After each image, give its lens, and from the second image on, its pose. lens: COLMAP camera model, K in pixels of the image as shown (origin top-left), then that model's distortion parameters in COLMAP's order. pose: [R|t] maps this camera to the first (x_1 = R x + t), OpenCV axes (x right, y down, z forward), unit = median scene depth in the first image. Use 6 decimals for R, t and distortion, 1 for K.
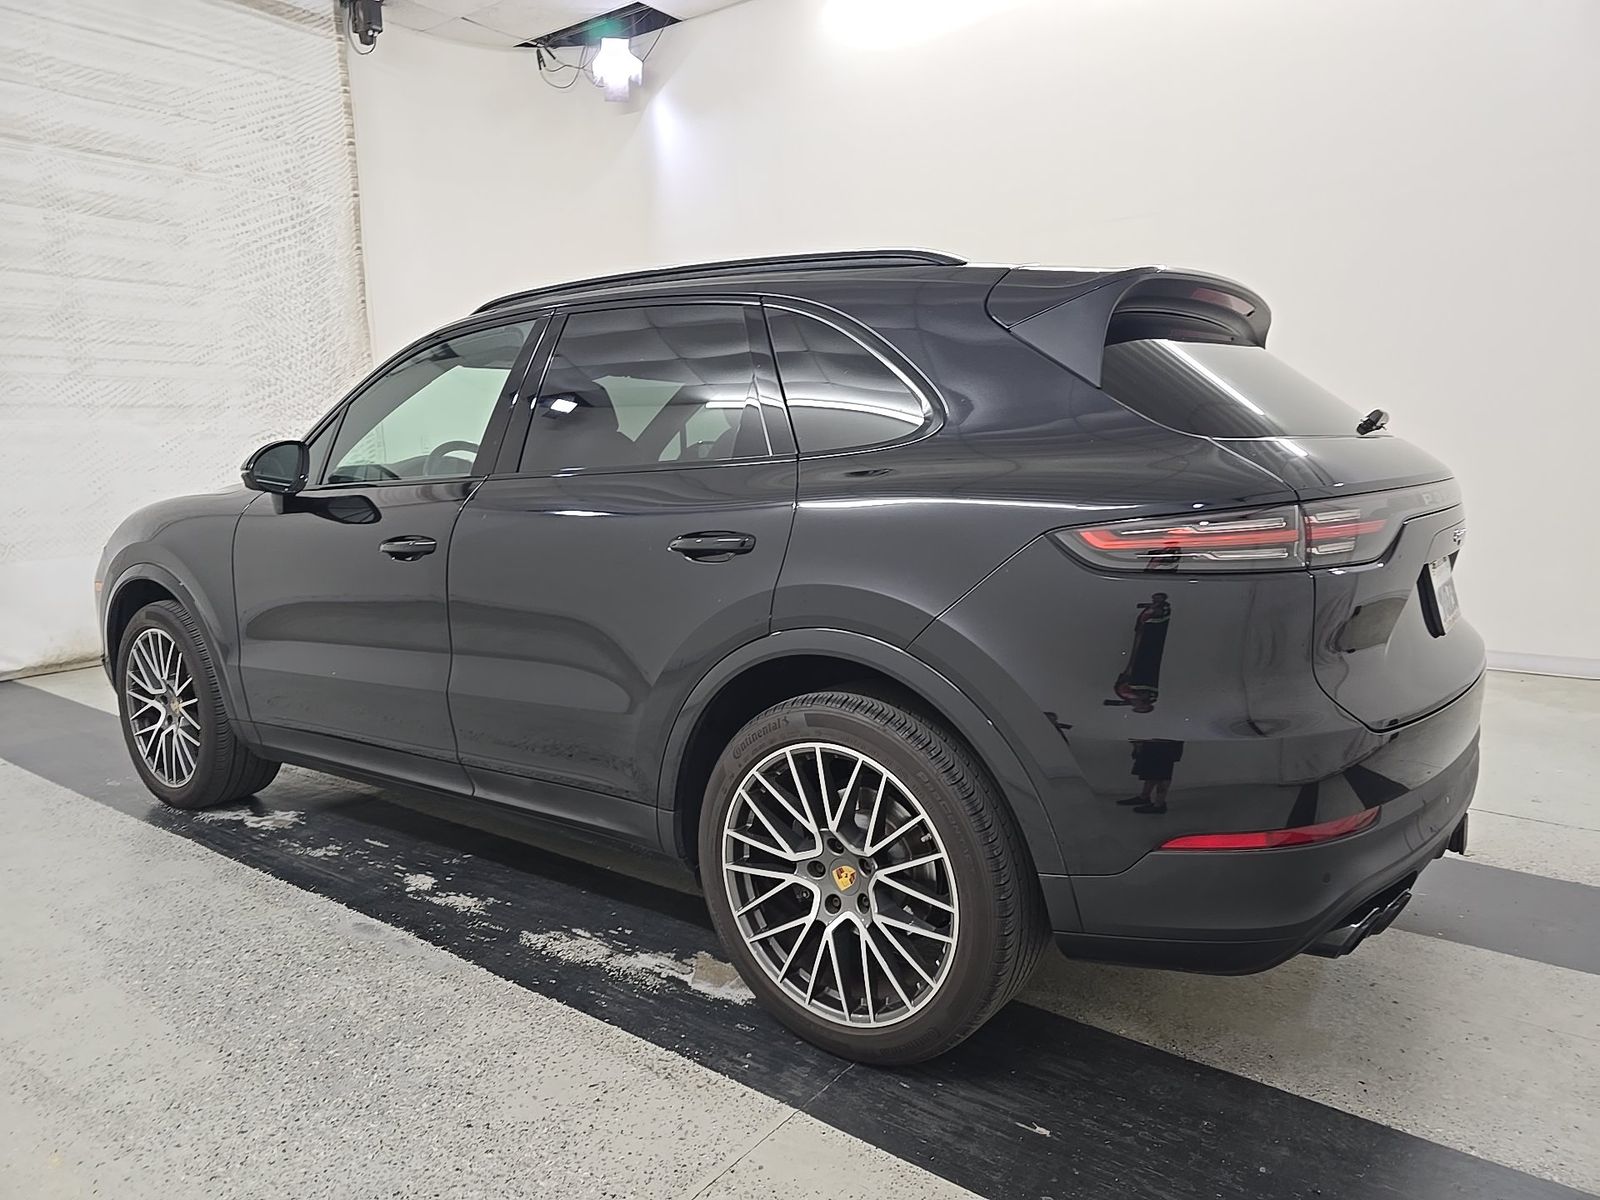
lens RADIAL K [[1079.6, 0, 802.7], [0, 1079.6, 598.8], [0, 0, 1]] dist [0.059777, -0.051262]
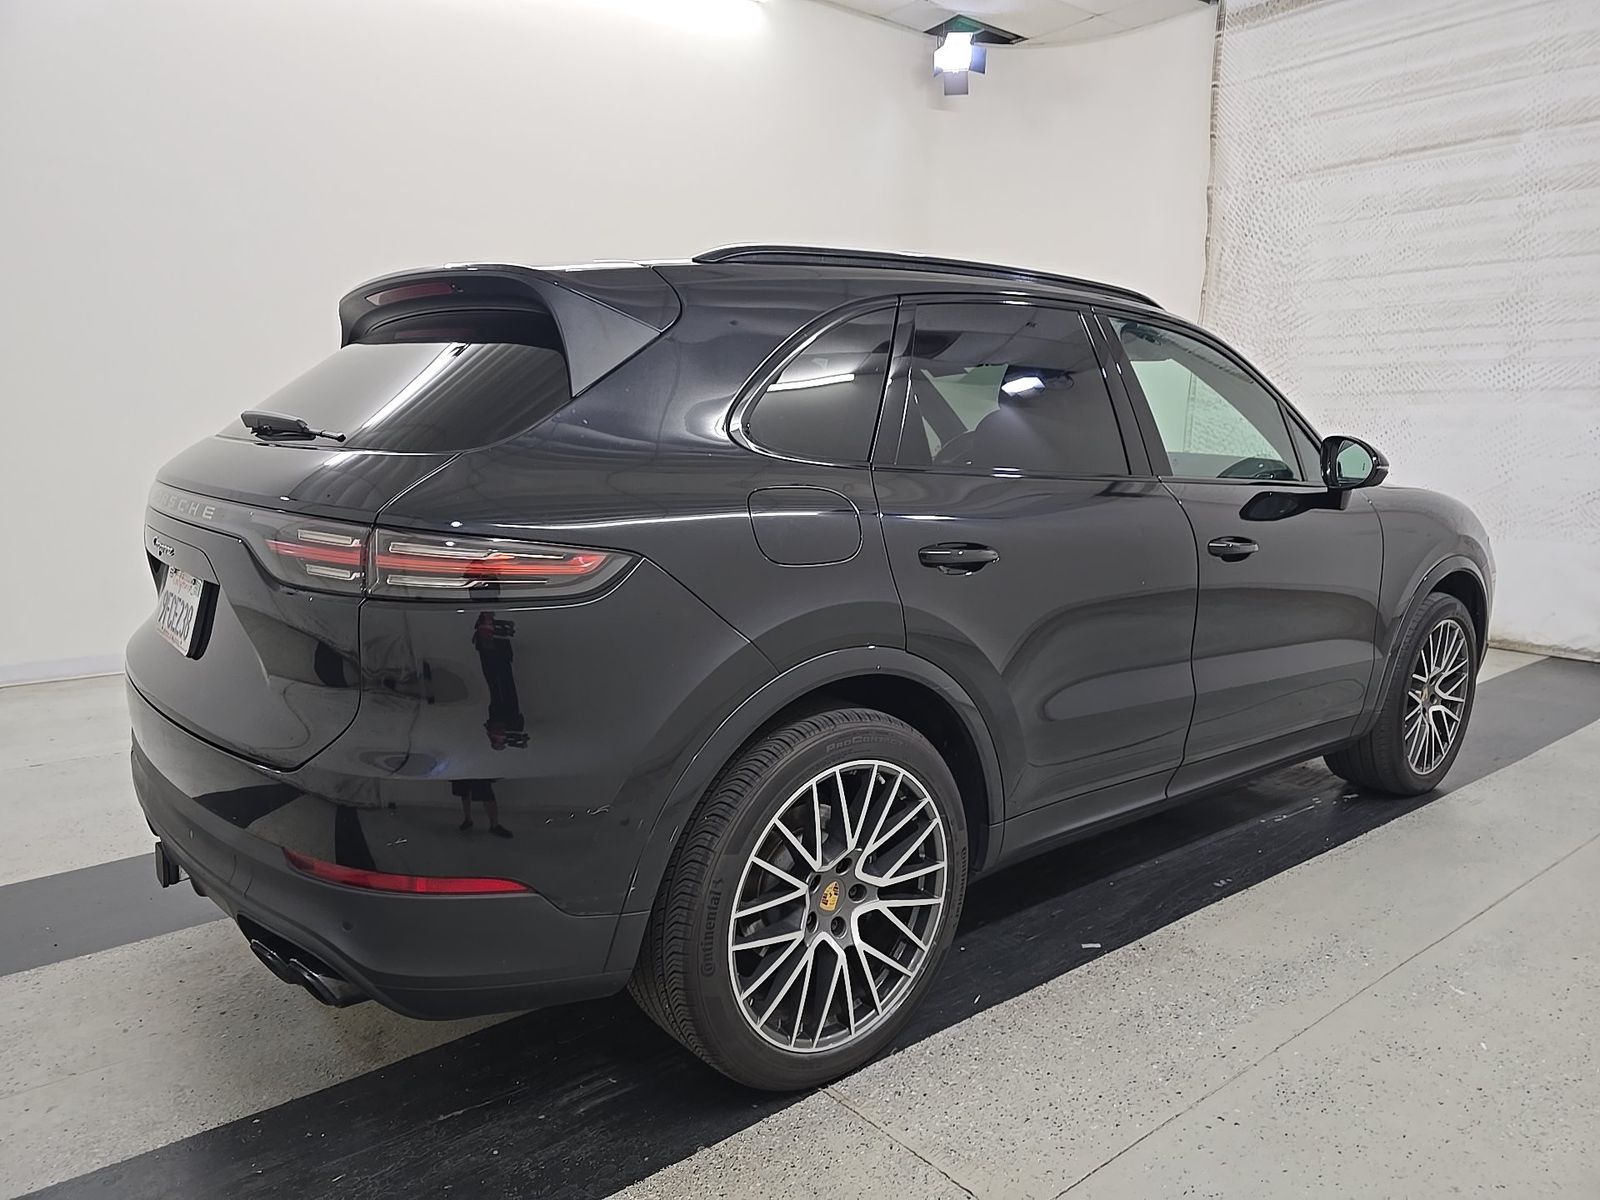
lens RADIAL K [[1079.6, 0, 802.7], [0, 1079.6, 598.8], [0, 0, 1]] dist [0.059777, -0.051262]
pose [[-0.245721, 0.169621, -0.954385, 0.508985], [-0.145463, 0.966970, 0.209309, -0.109656], [0.958364, 0.190260, -0.212931, 0.646054]]
